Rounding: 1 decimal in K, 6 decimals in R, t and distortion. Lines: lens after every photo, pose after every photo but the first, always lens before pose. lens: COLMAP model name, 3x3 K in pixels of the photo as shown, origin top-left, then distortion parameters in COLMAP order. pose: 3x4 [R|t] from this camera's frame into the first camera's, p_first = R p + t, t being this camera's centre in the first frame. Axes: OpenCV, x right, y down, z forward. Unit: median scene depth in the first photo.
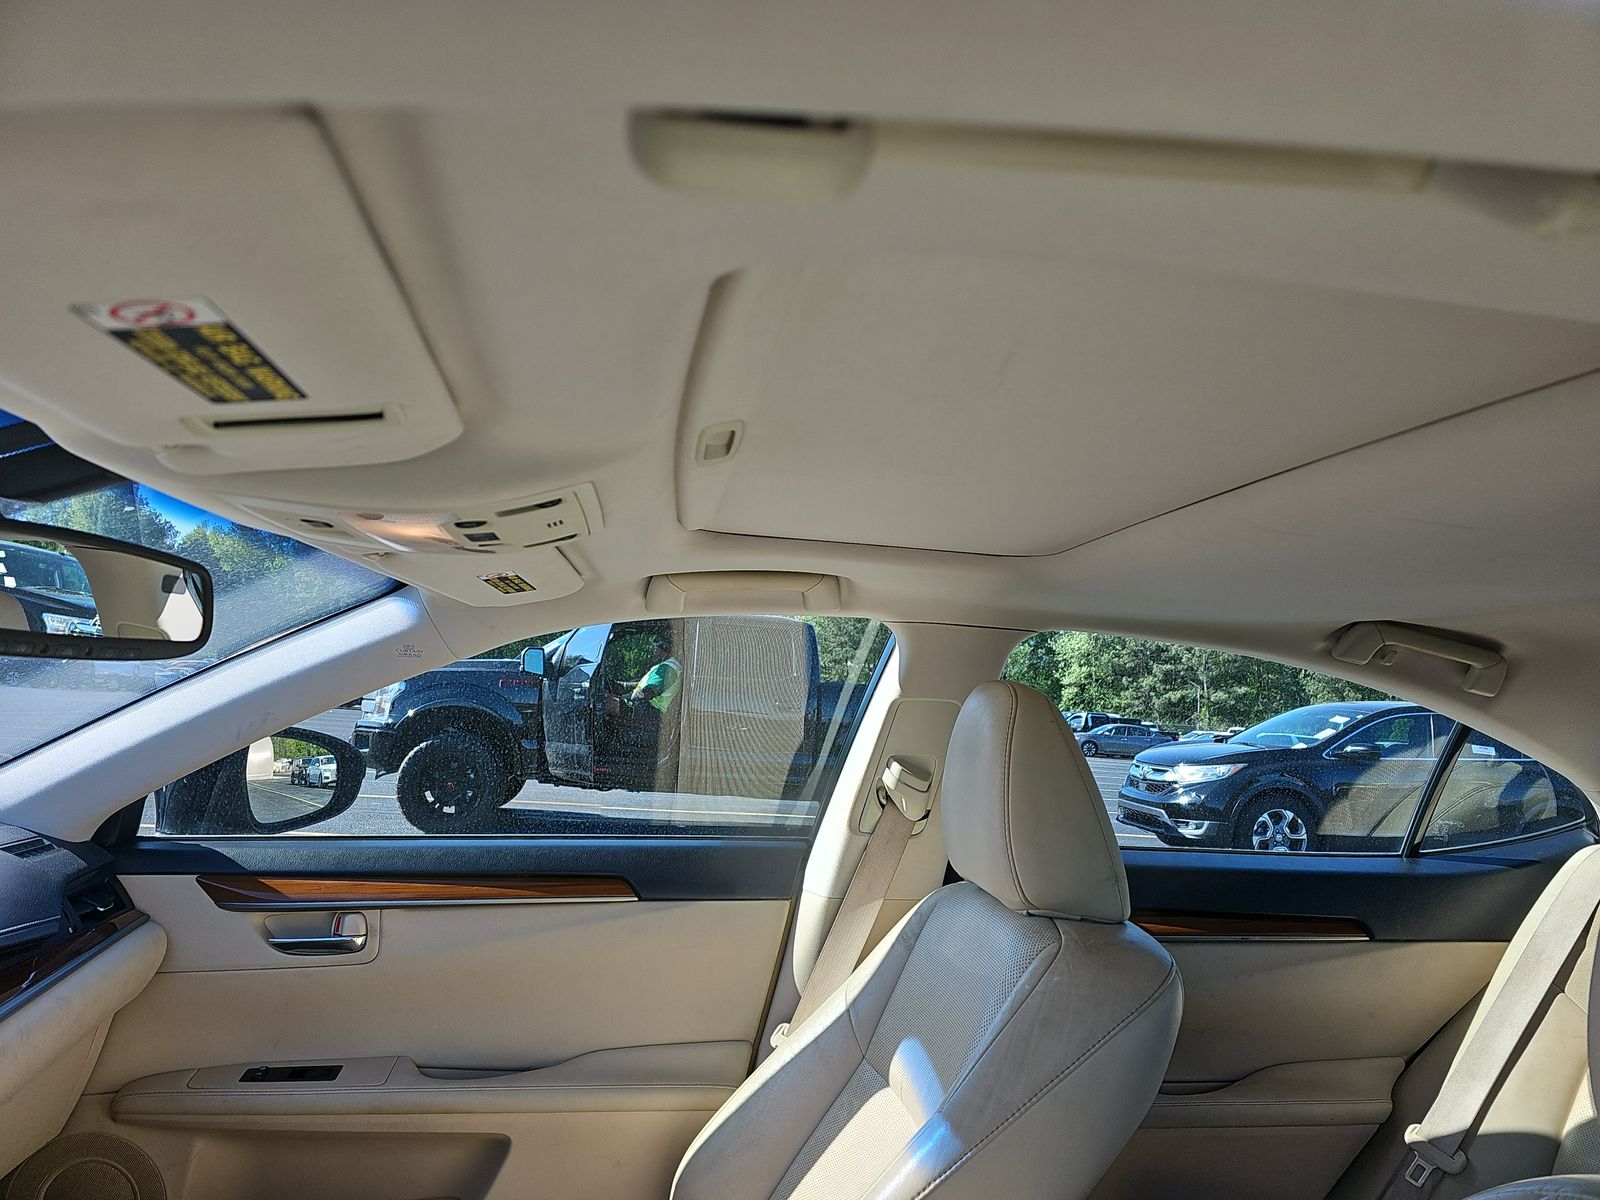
lens RADIAL K [[1092.4, 0, 804.6], [0, 1092.4, 597.0], [0, 0, 1]] dist [0.065644, -0.061130]
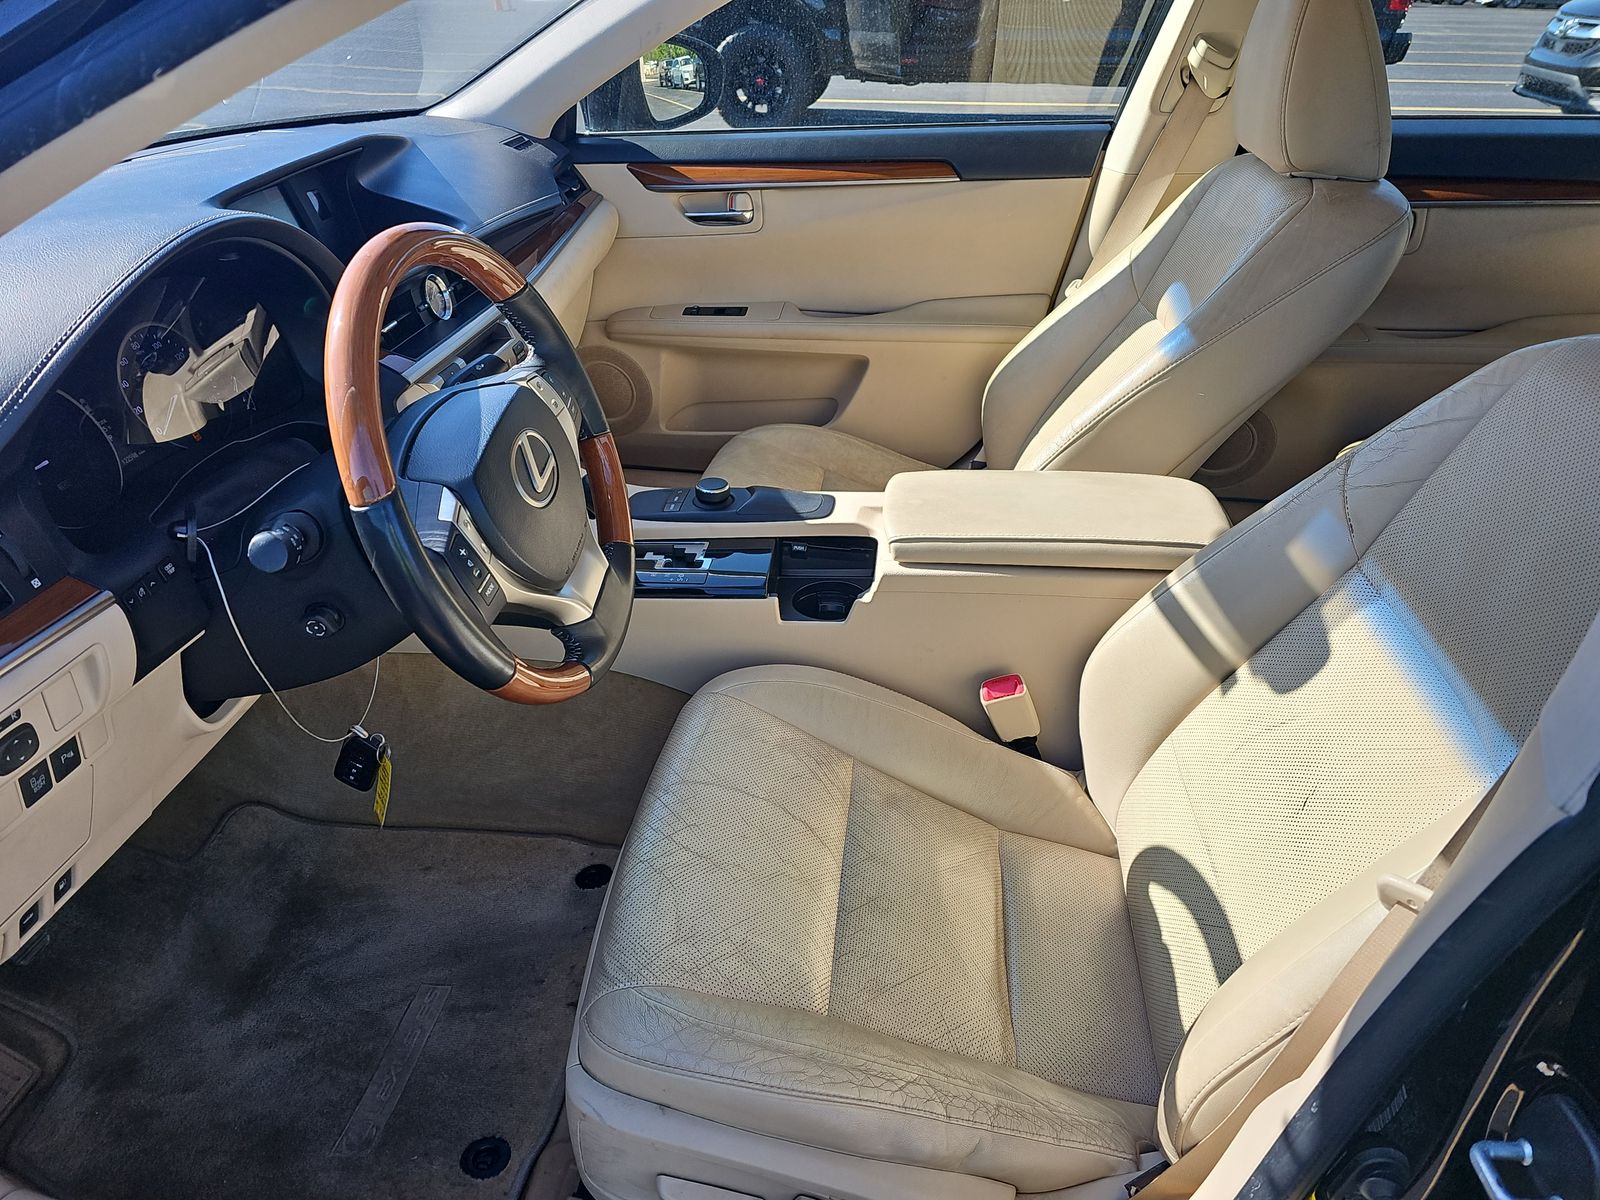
lens RADIAL K [[1092.4, 0, 804.6], [0, 1092.4, 597.0], [0, 0, 1]] dist [0.065644, -0.061130]
pose [[0.967165, 0.071512, -0.243882, 0.012196], [0.081513, 0.821621, 0.564176, -0.045485], [0.240723, -0.565531, 0.788814, -0.255950]]
